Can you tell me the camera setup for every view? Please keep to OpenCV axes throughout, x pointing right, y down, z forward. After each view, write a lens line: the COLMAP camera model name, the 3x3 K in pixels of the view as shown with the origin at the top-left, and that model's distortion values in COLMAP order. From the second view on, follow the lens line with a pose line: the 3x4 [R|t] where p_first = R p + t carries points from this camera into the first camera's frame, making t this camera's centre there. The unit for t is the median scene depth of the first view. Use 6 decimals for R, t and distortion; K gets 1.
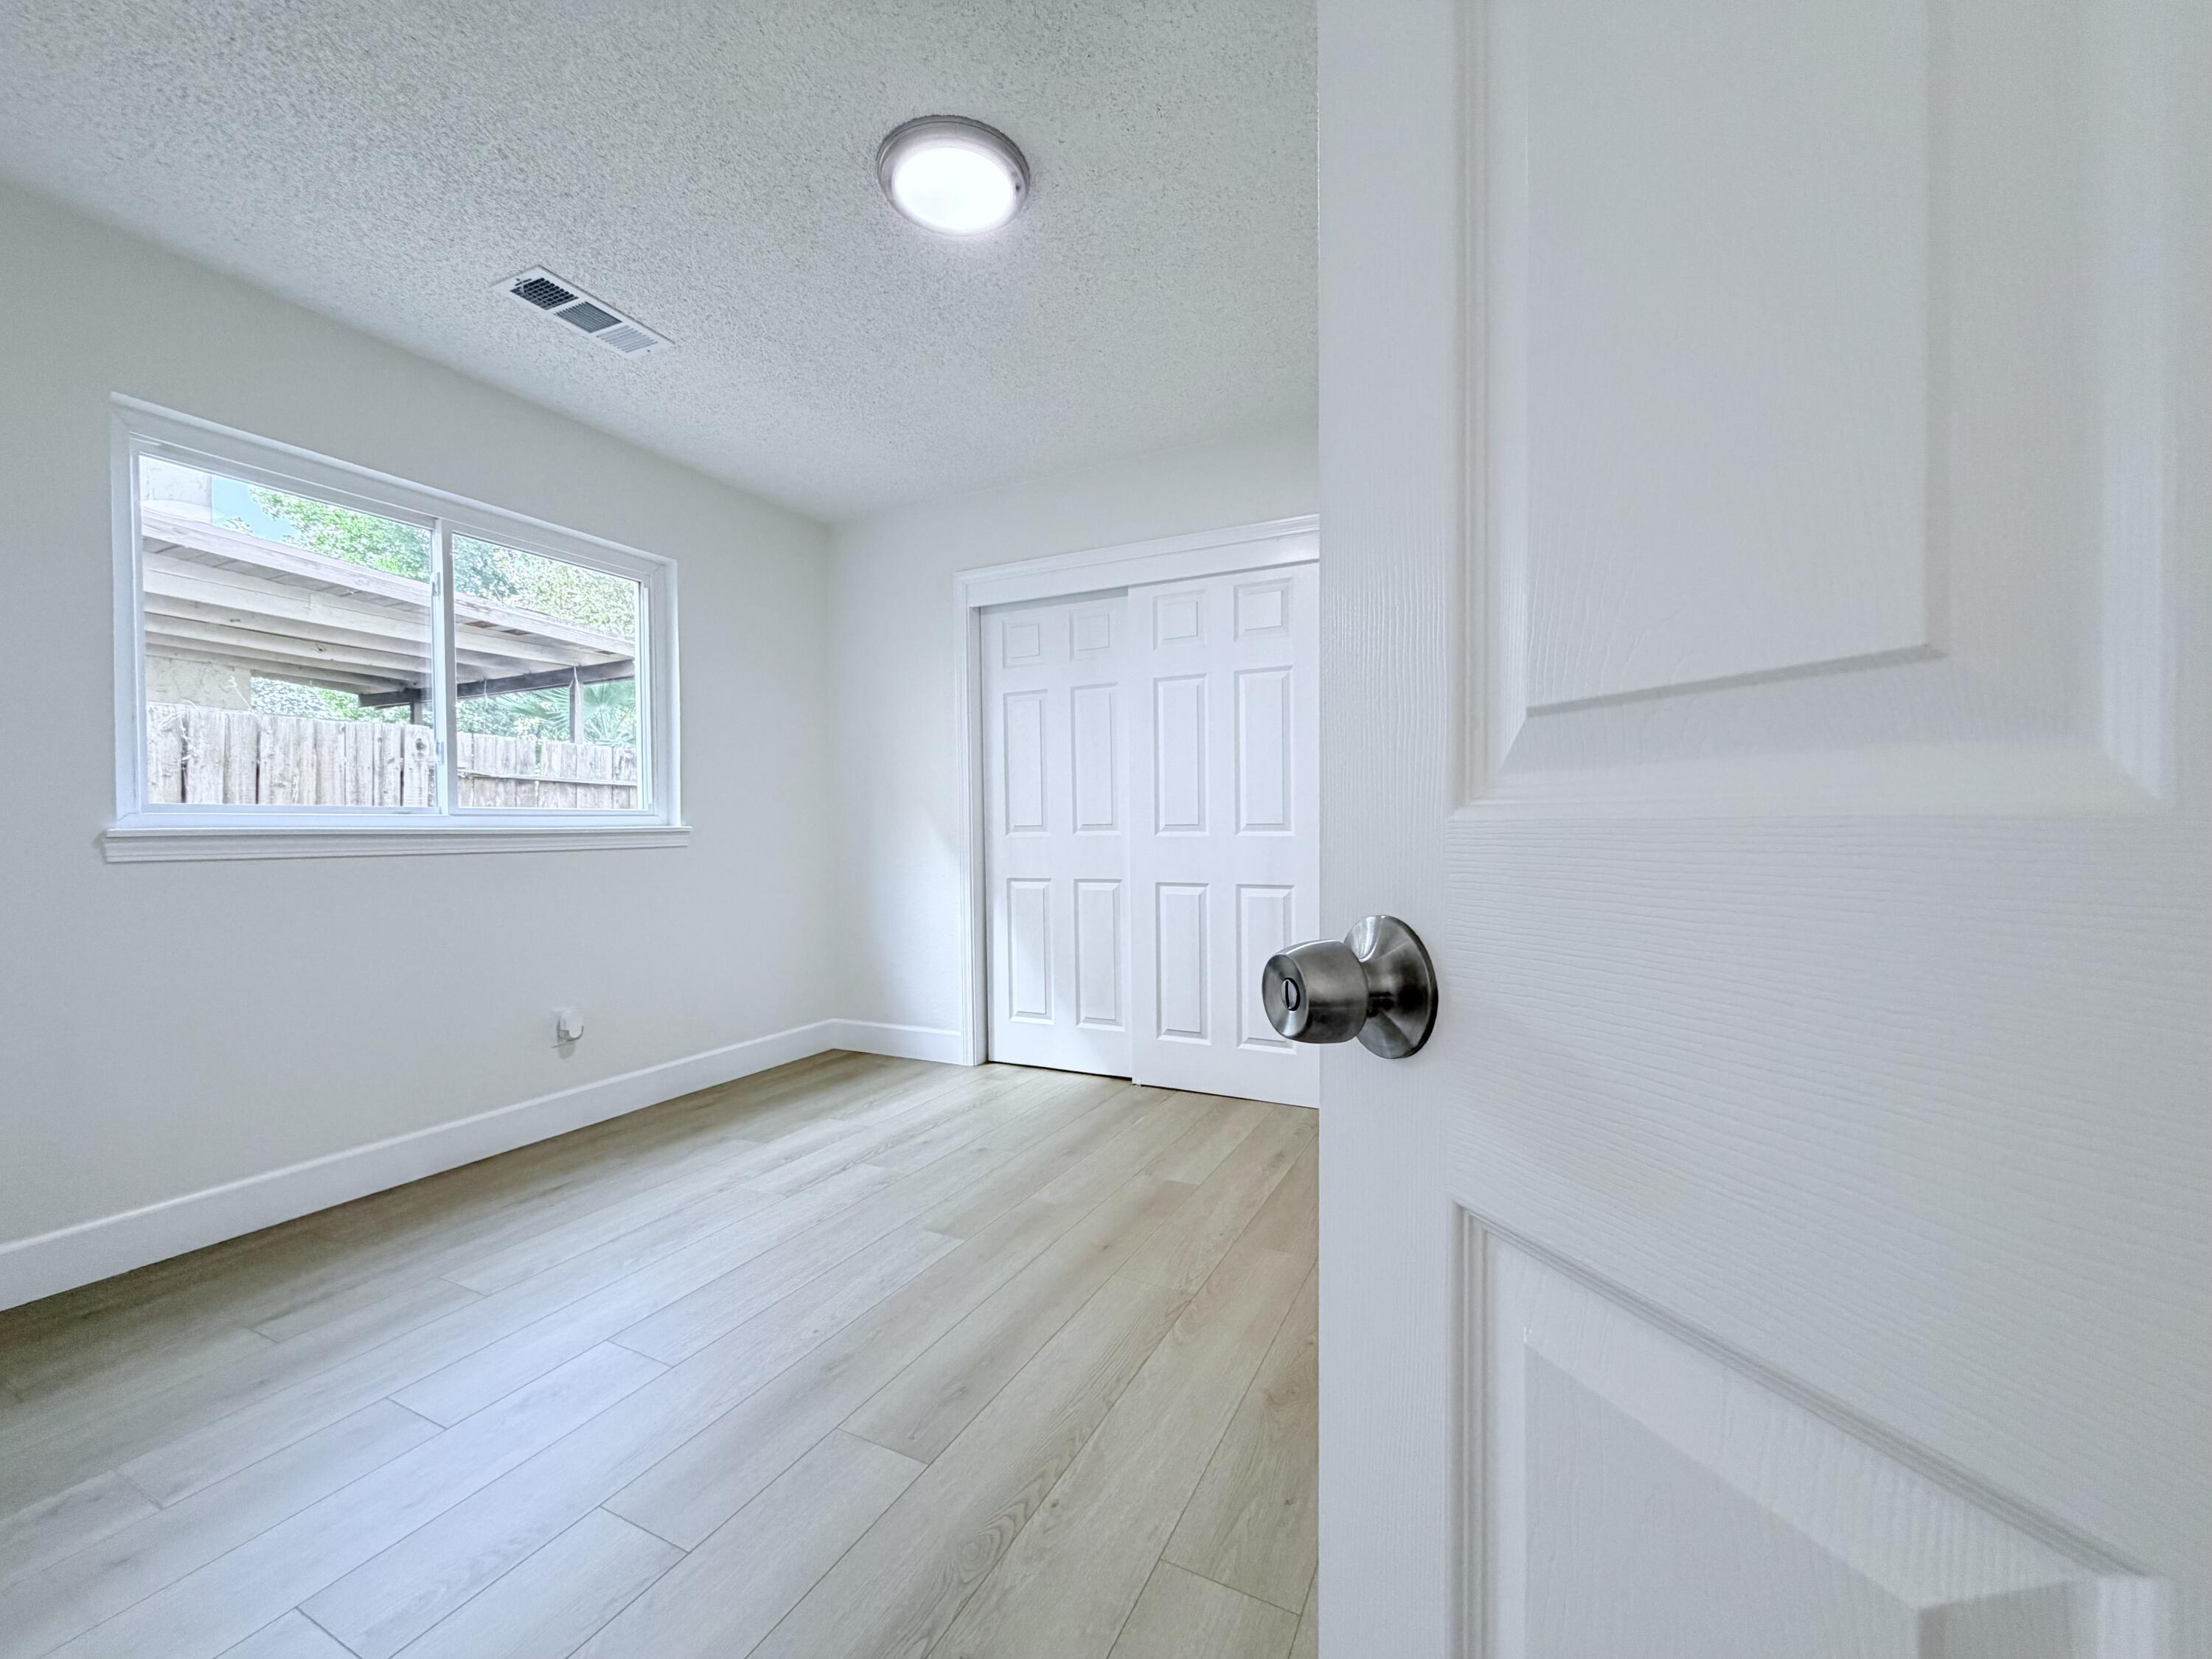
lens RADIAL K [[885.3, 0, 1102.4], [0, 885.3, 835.3], [0, 0, 1]] dist [0.000583, -0.000248]
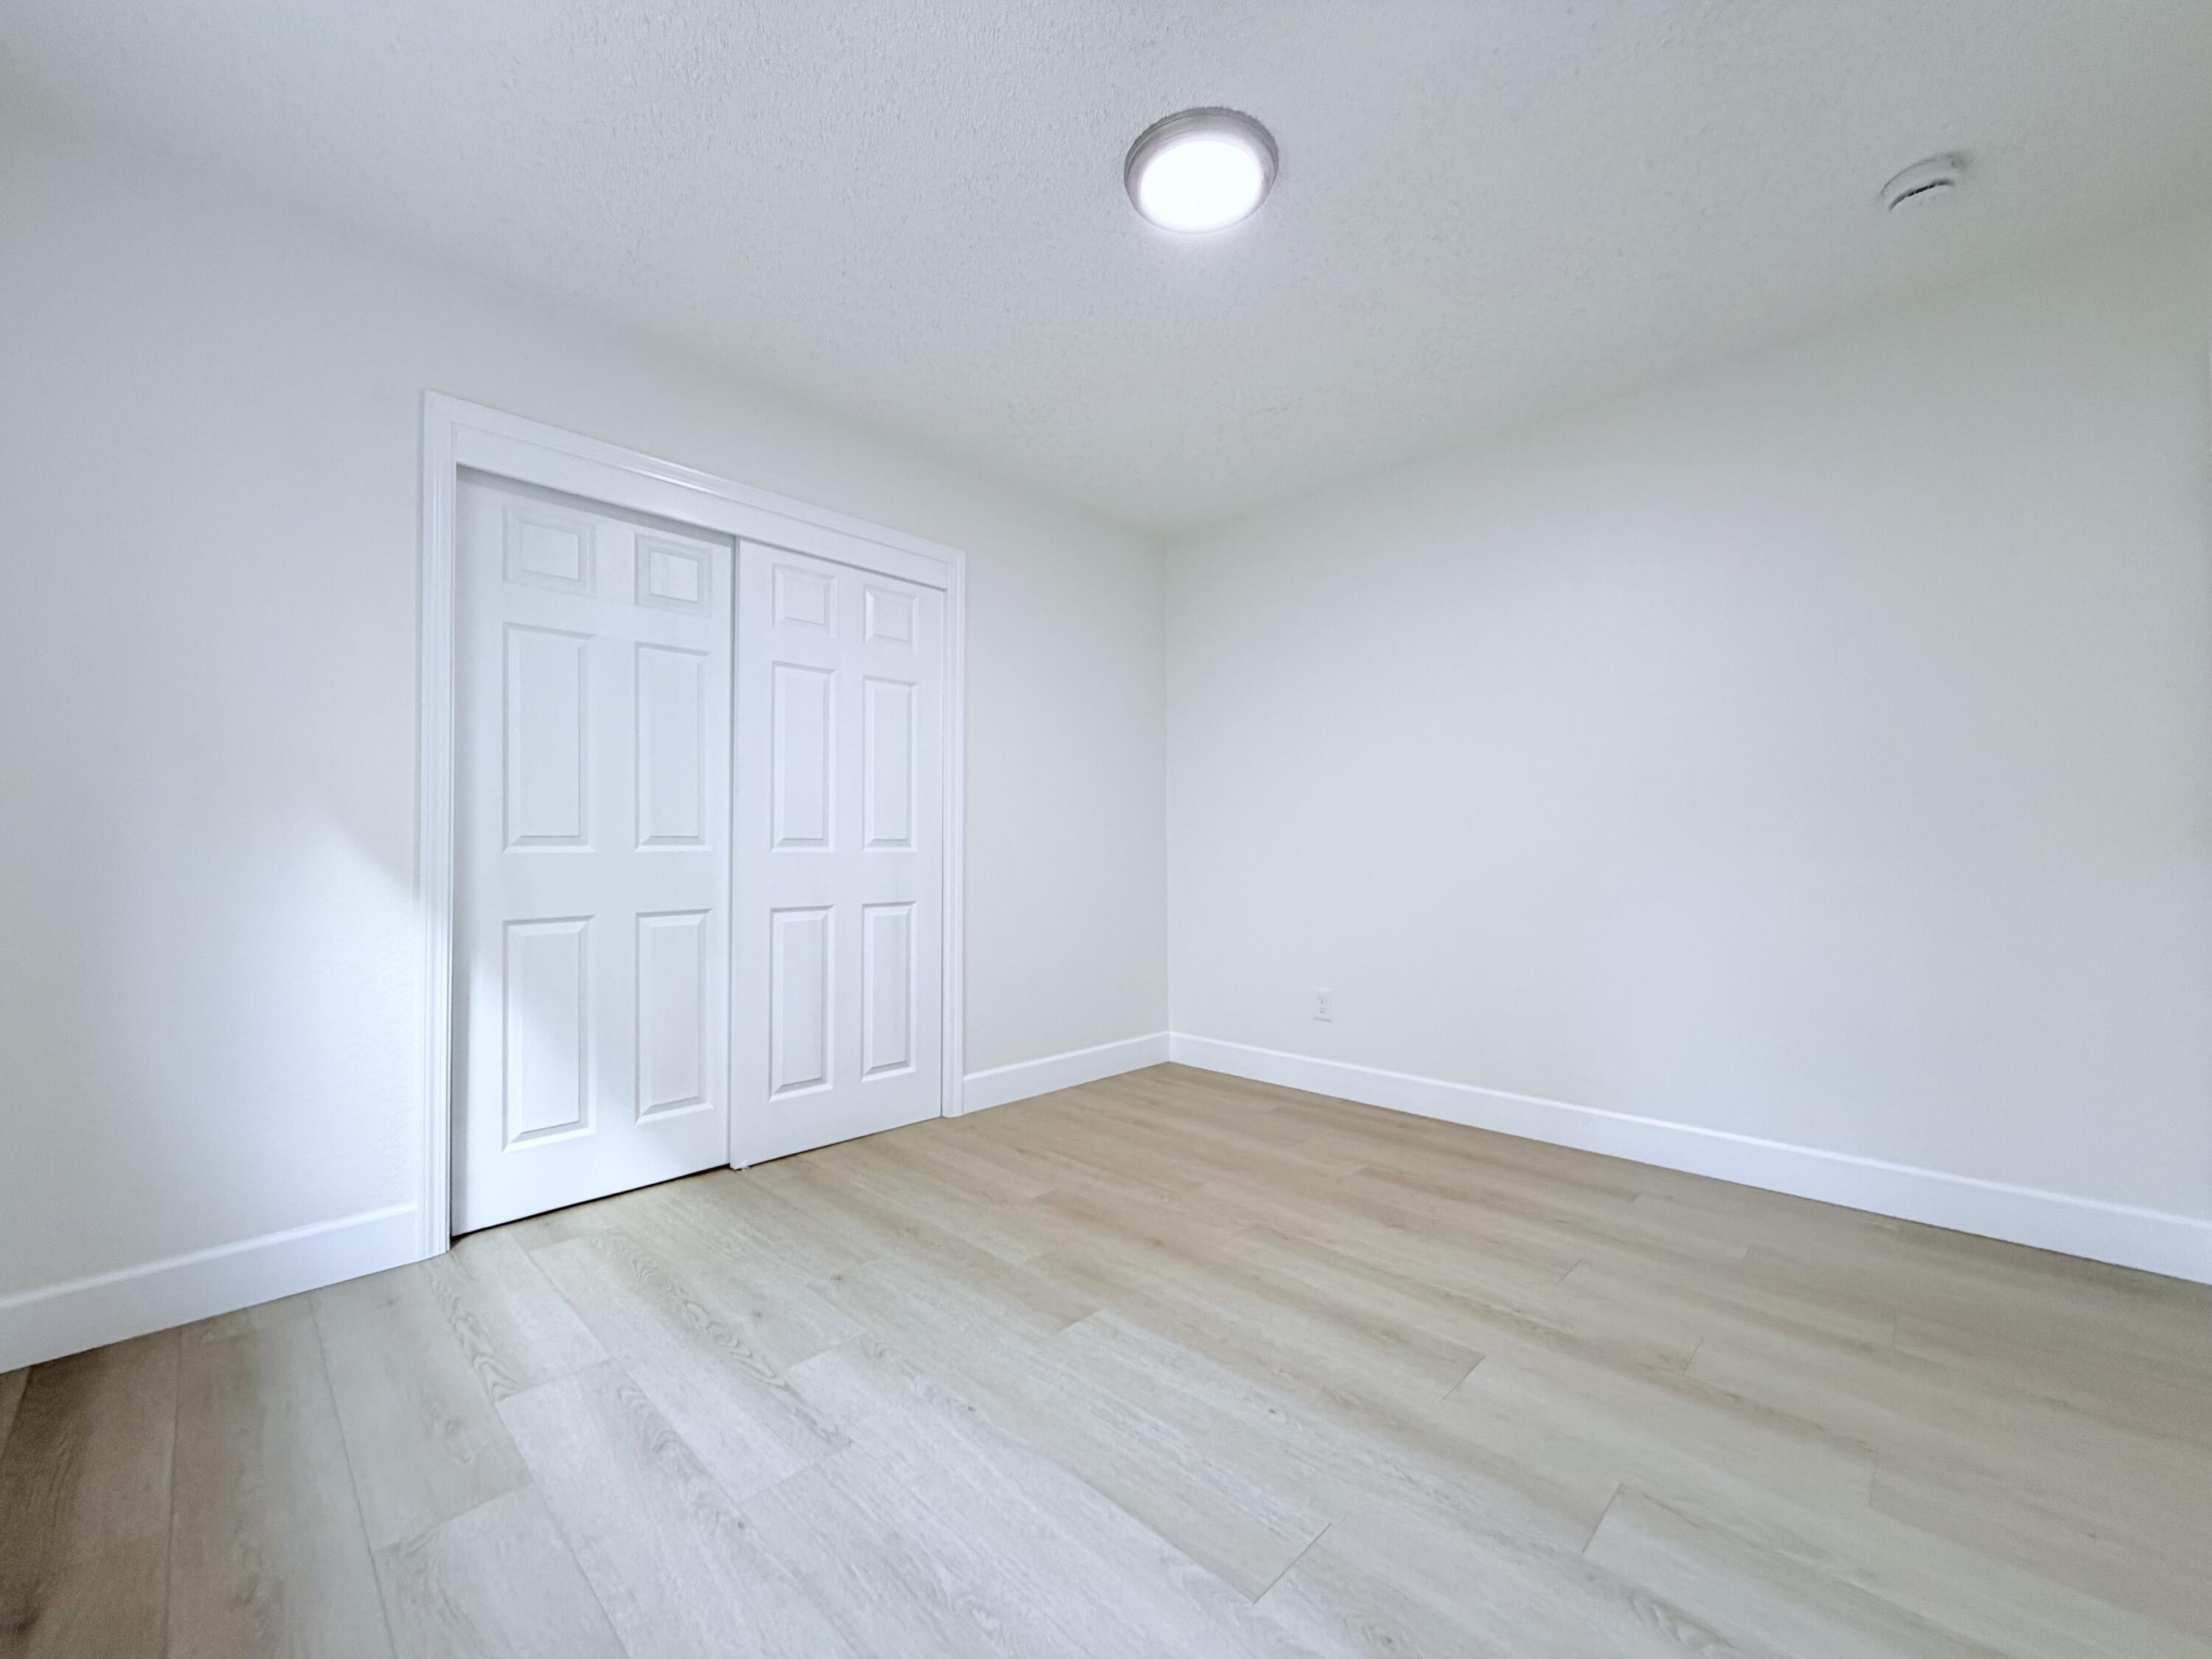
lens RADIAL K [[885.3, 0, 1102.4], [0, 885.3, 835.3], [0, 0, 1]] dist [0.000583, -0.000248]
pose [[0.305231, 0.022588, 0.952010, -0.766355], [0.005871, 0.999655, -0.025601, 0.009648], [-0.952260, 0.013403, 0.304993, 0.558965]]
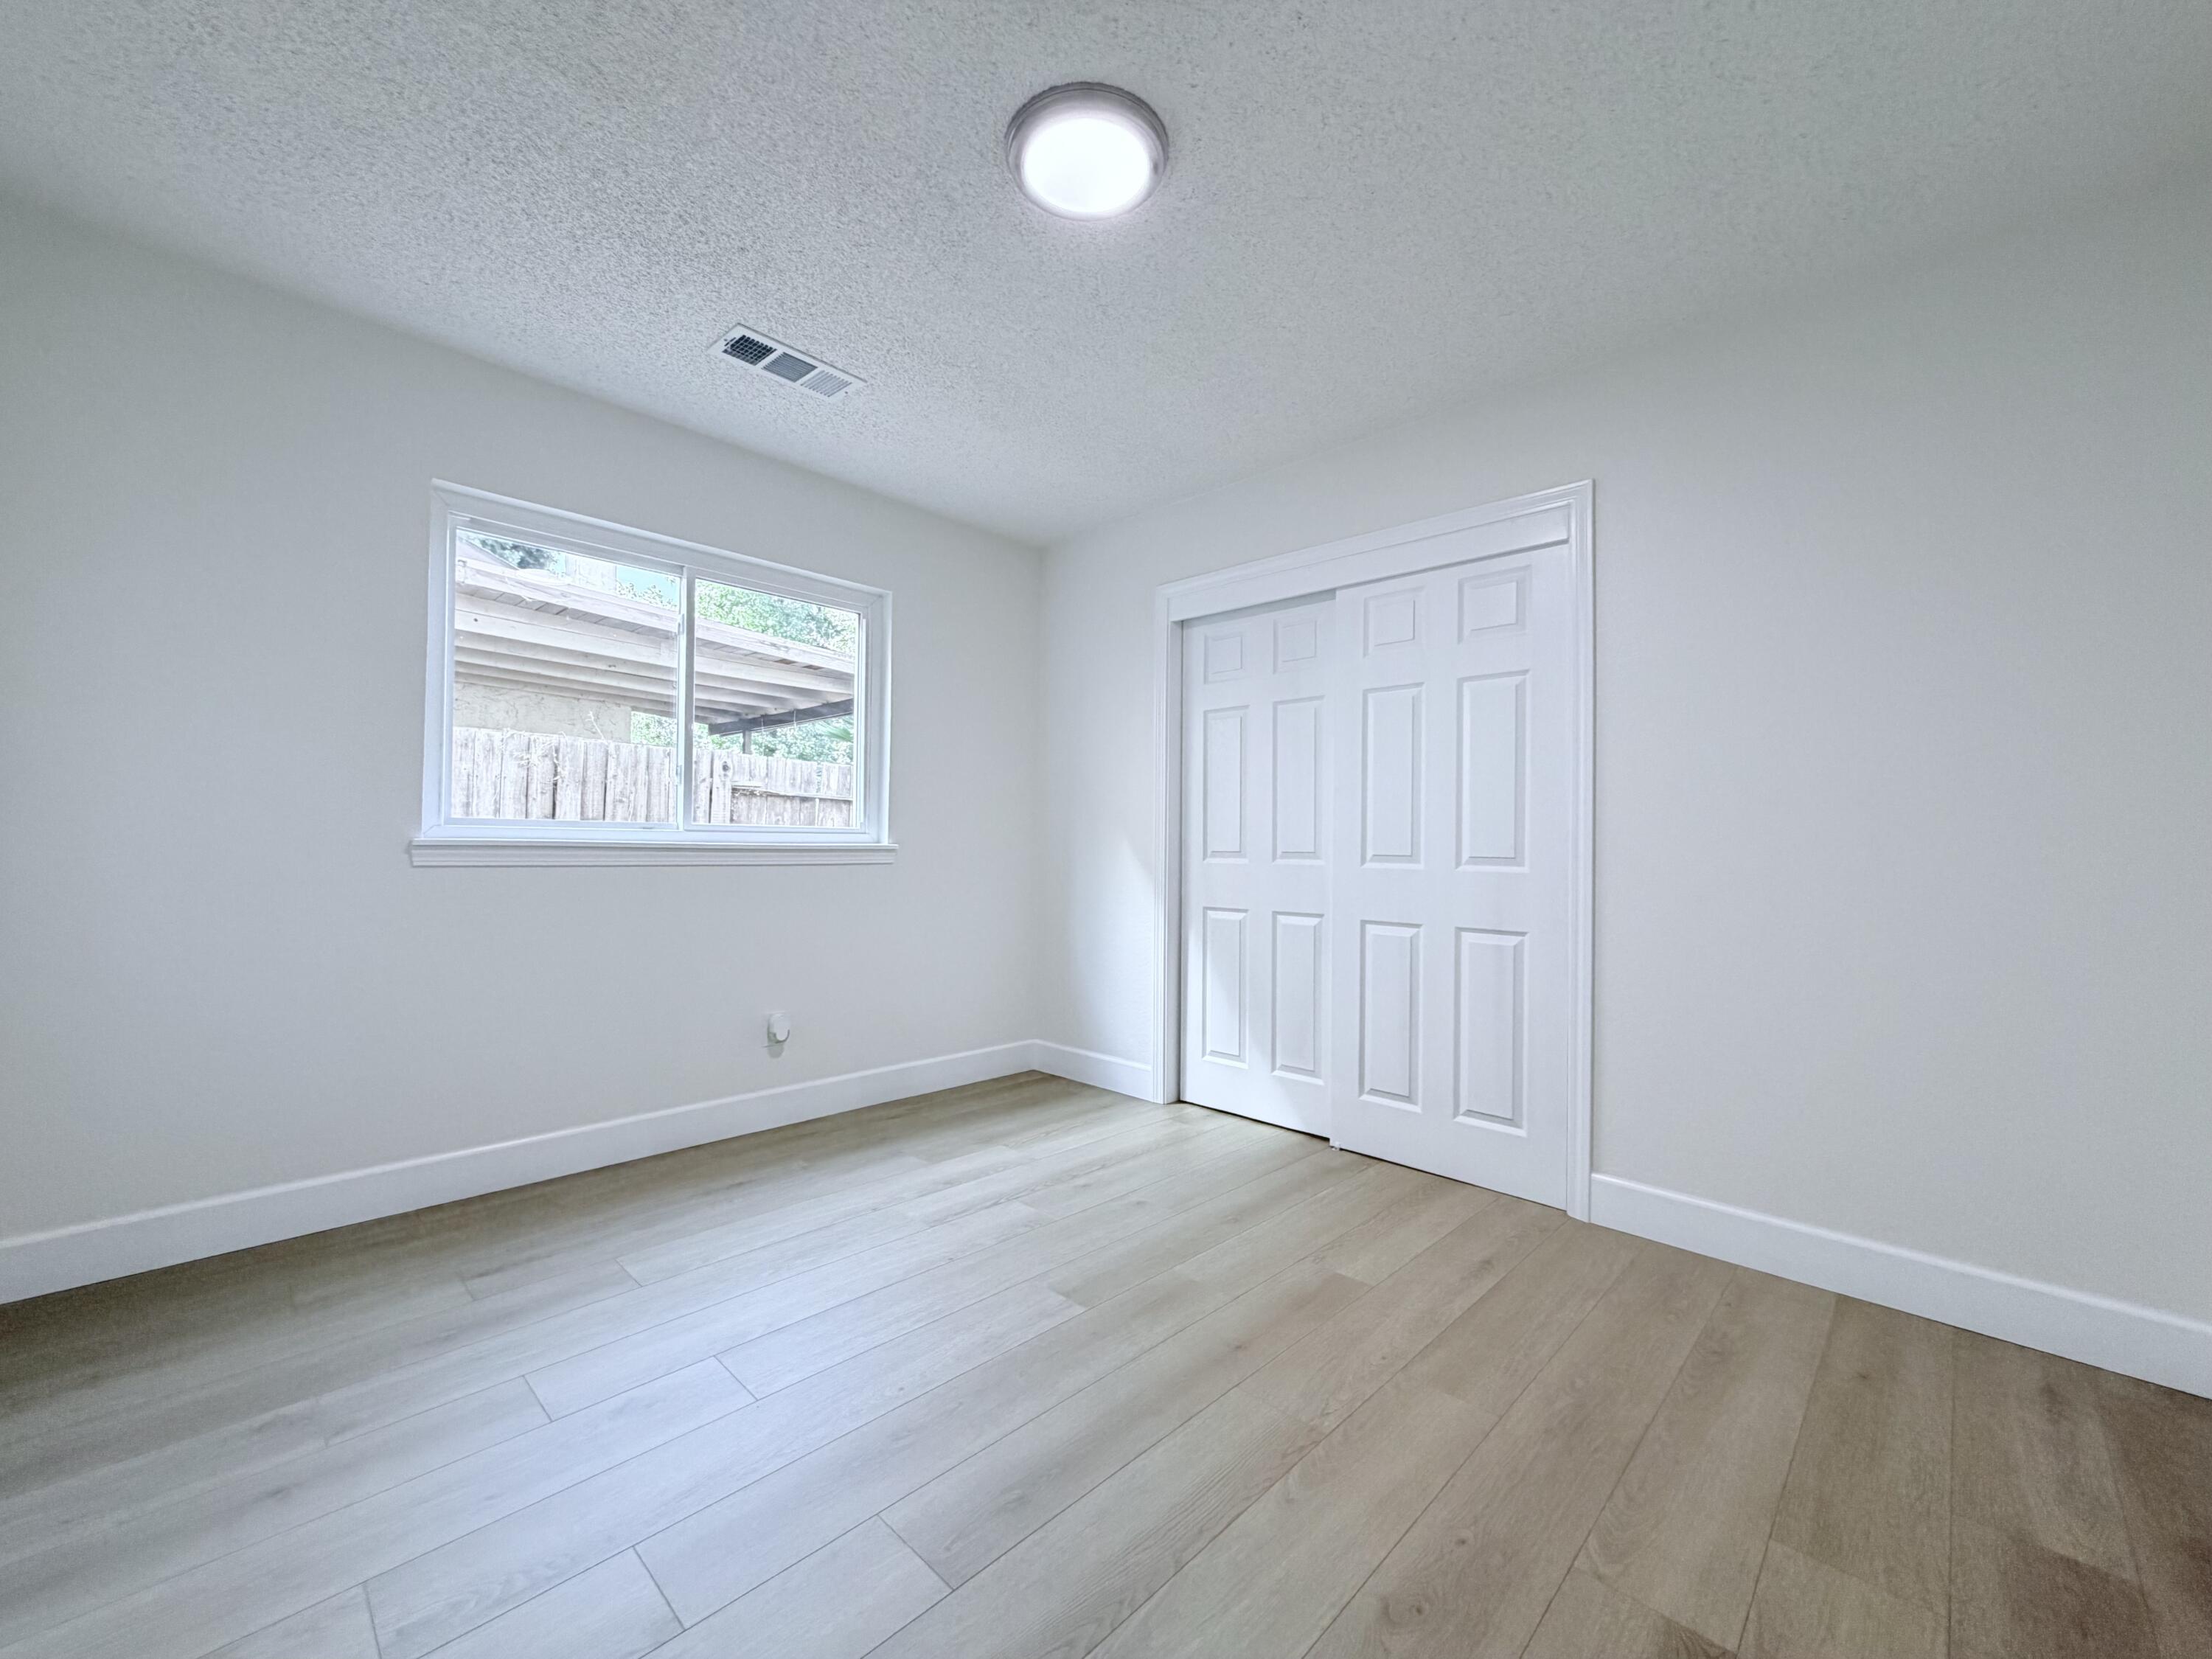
lens RADIAL K [[884.6, 0, 1102.2], [0, 884.6, 834.1], [0, 0, 1]] dist [-0.000734, 0.000427]
pose [[0.953299, 0.019409, -0.301405, 0.096121], [-0.026328, 0.999474, -0.018912, -0.010655], [0.300880, 0.025964, 0.953309, 0.096843]]
